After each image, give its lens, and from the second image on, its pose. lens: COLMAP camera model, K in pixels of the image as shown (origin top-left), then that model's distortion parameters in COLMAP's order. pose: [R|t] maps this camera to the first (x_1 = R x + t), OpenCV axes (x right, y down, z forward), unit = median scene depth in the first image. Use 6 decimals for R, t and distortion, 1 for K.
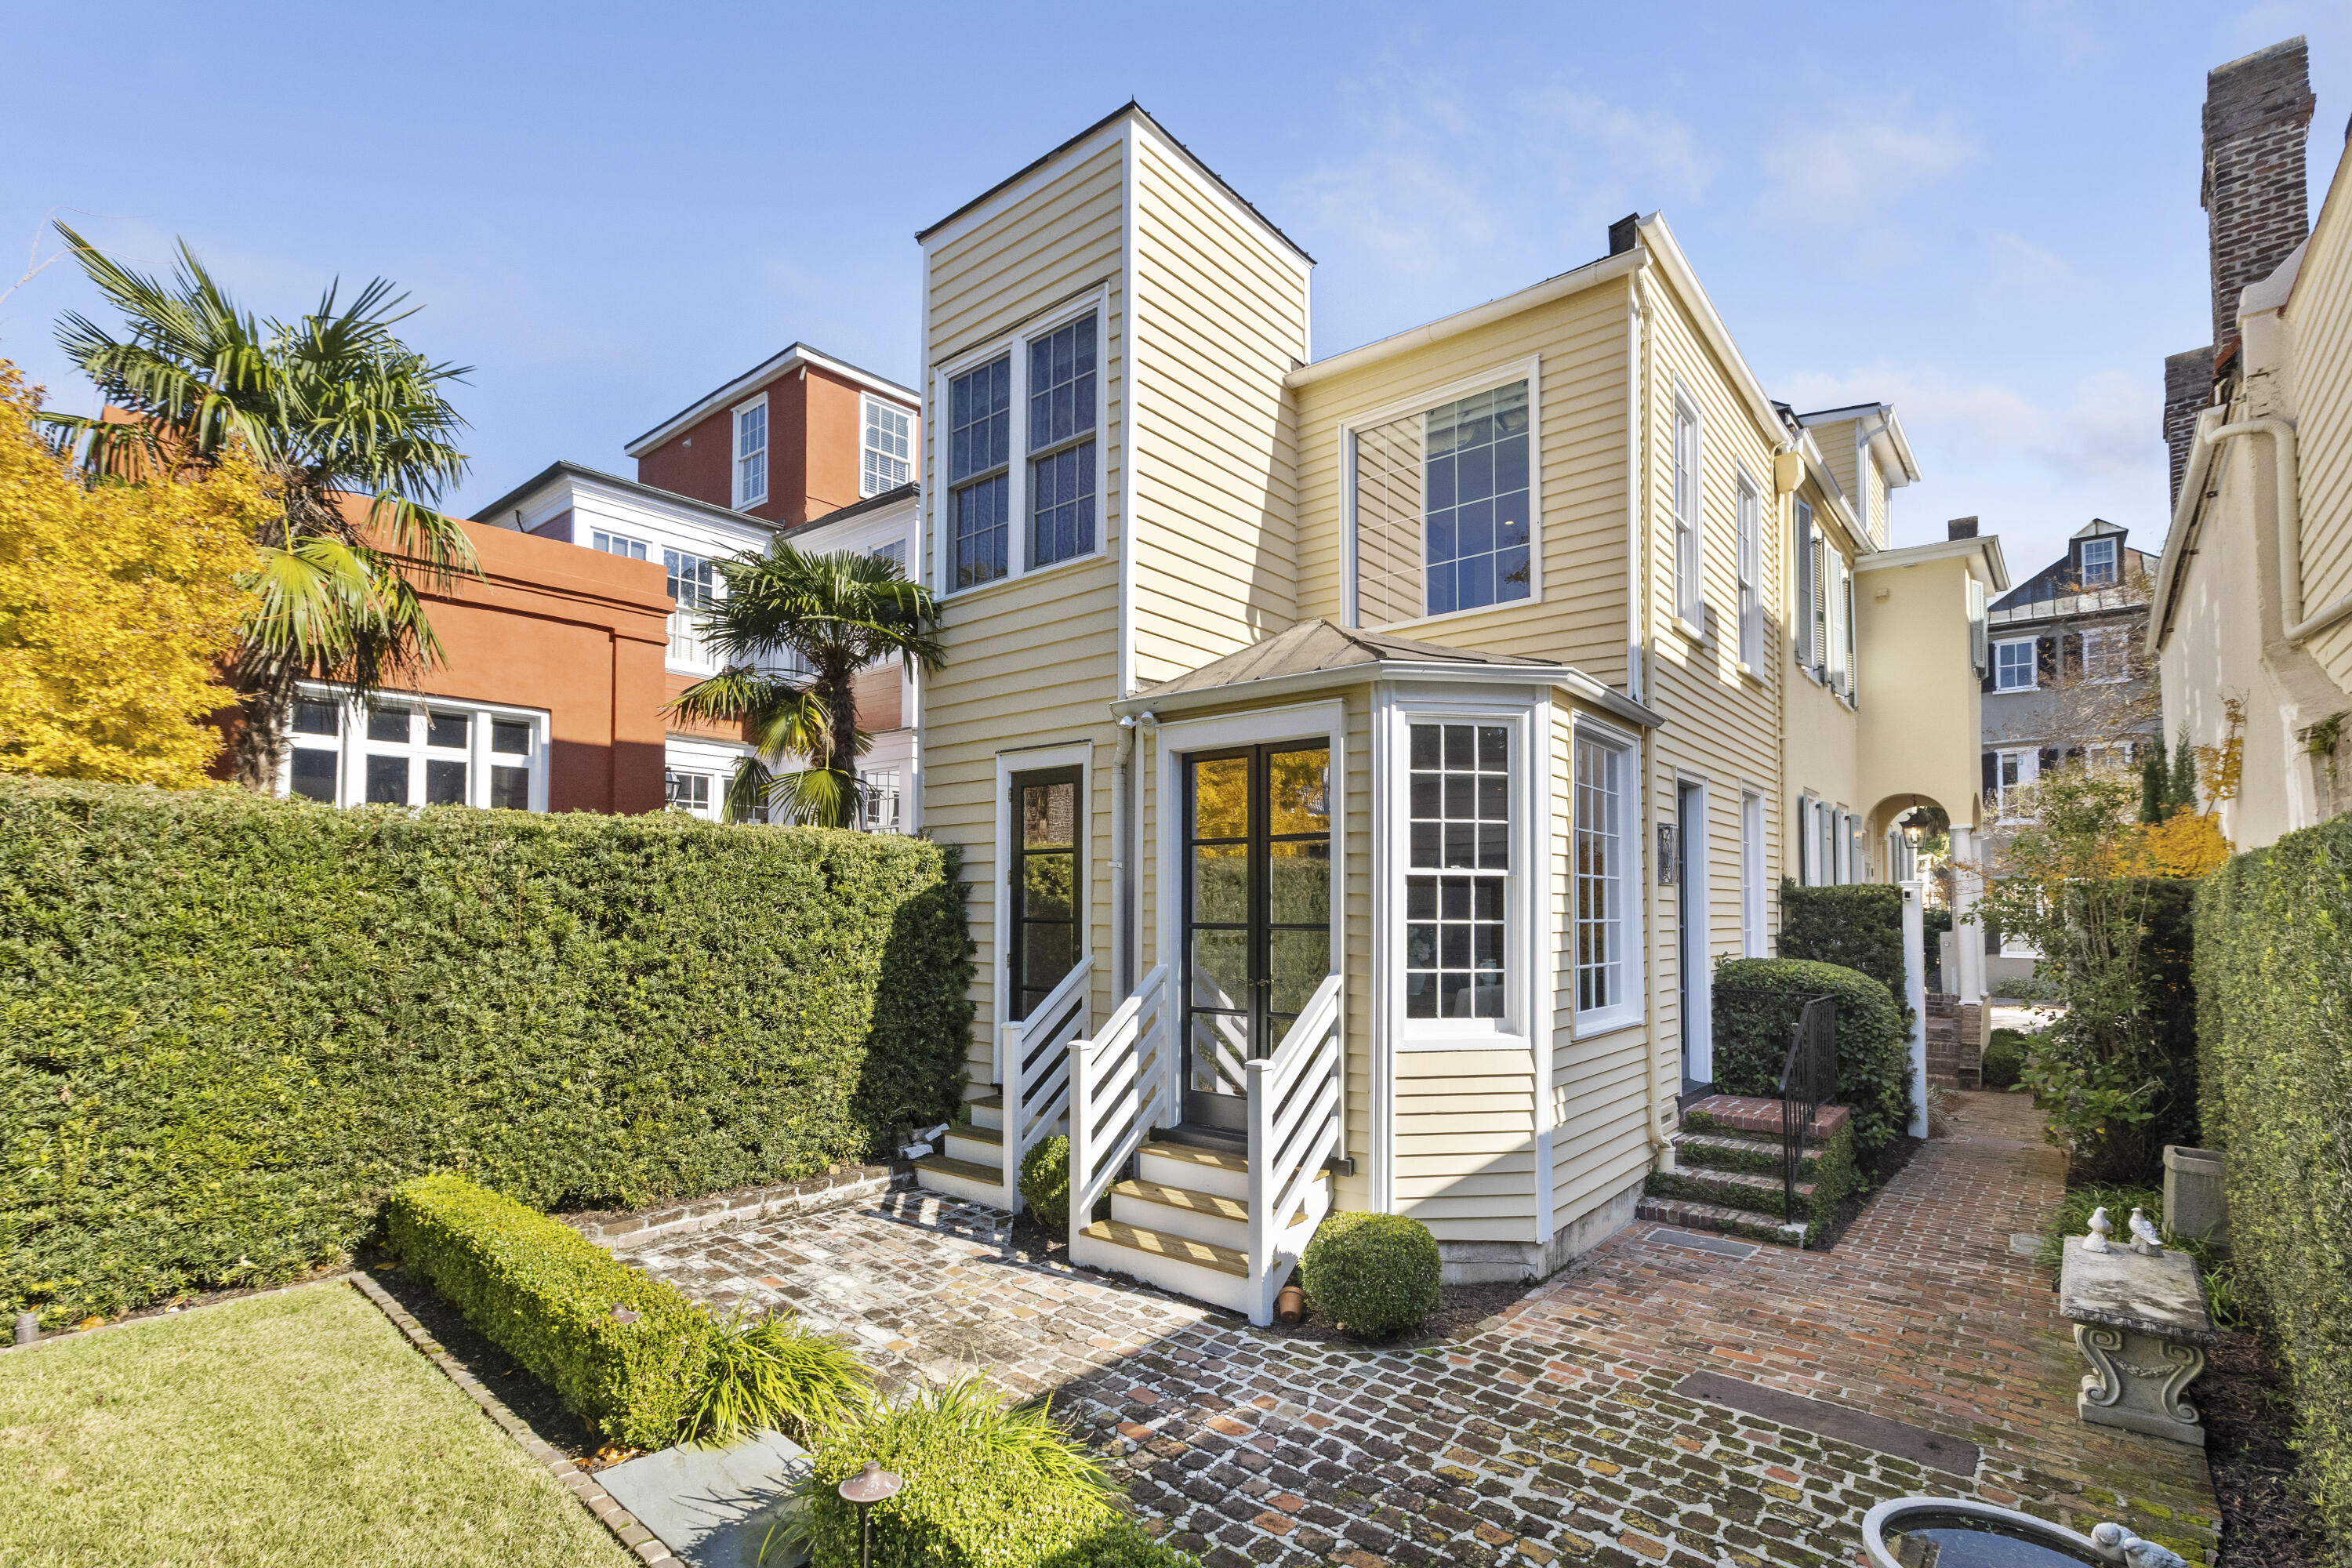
lens RADIAL K [[1086.1, 0, 1172.9], [0, 1086.1, 879.0], [0, 0, 1]] dist [-0.000472, -0.000020]
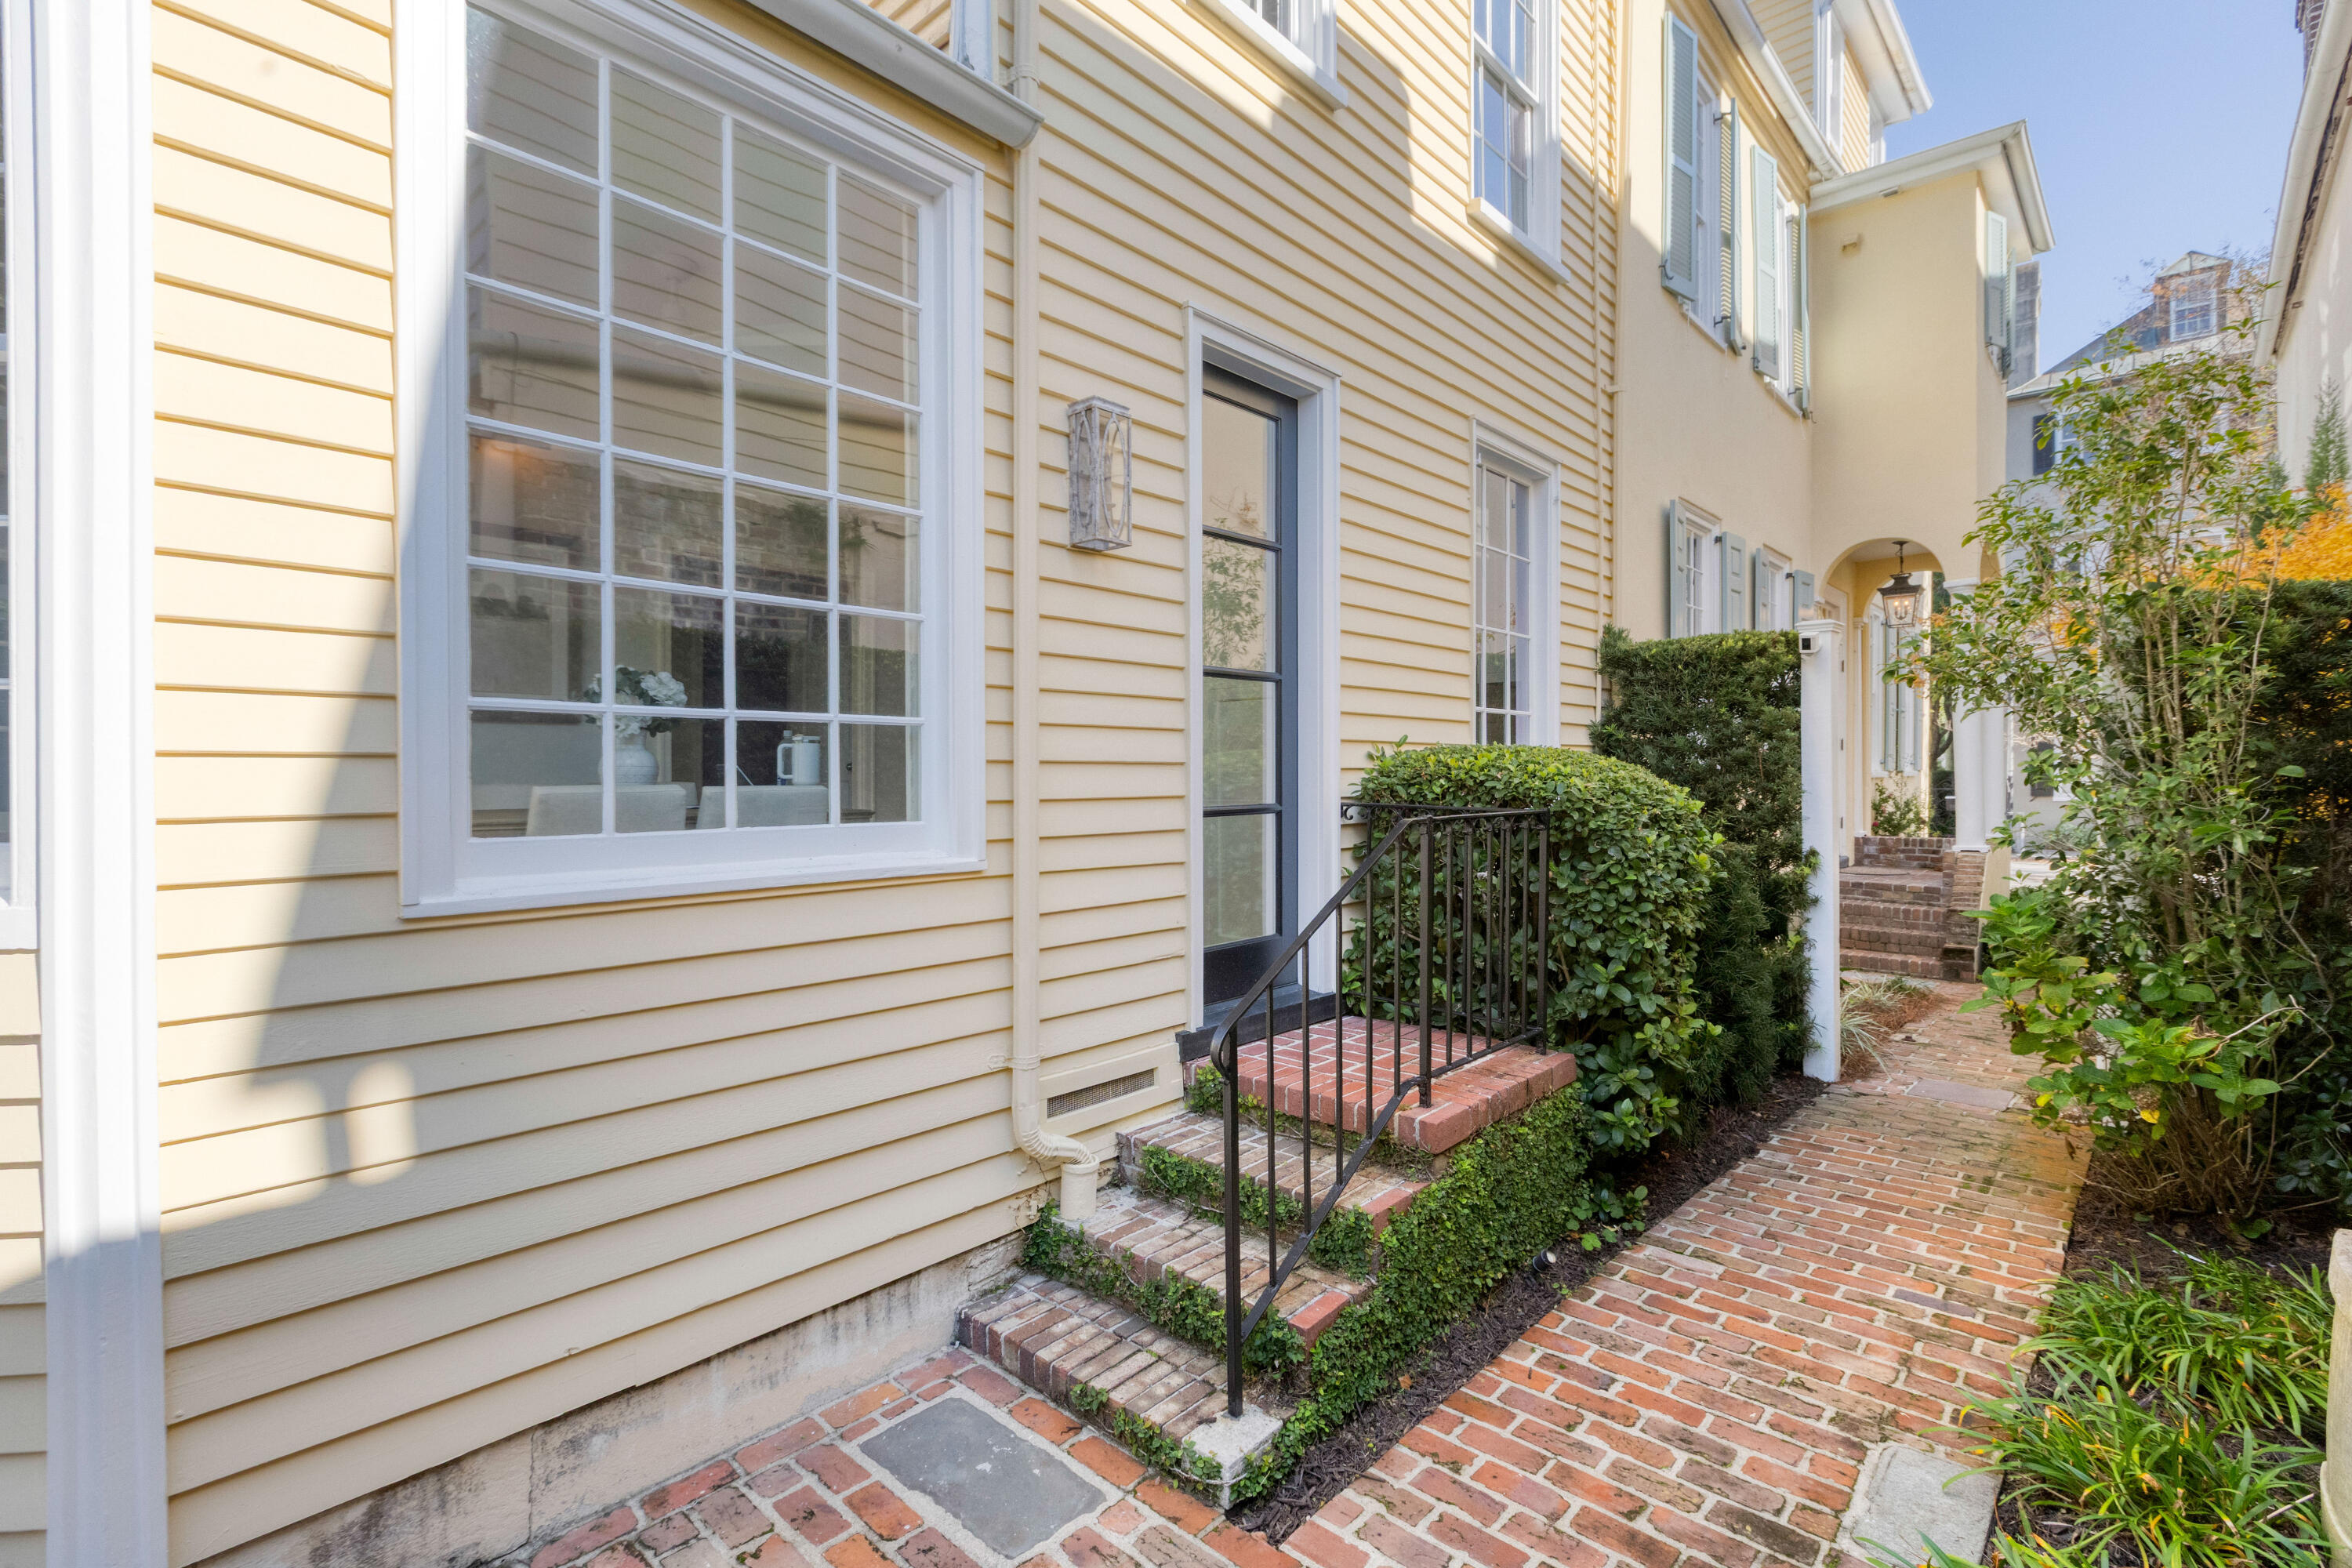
lens RADIAL K [[1073.5, 0, 1179.0], [0, 1073.5, 774.3], [0, 0, 1]] dist [0.000667, -0.000361]
pose [[0.998874, -0.002469, -0.047387, 0.433837], [0.003993, 0.999477, 0.032101, 0.070106], [0.047283, -0.032254, 0.998361, 0.495906]]
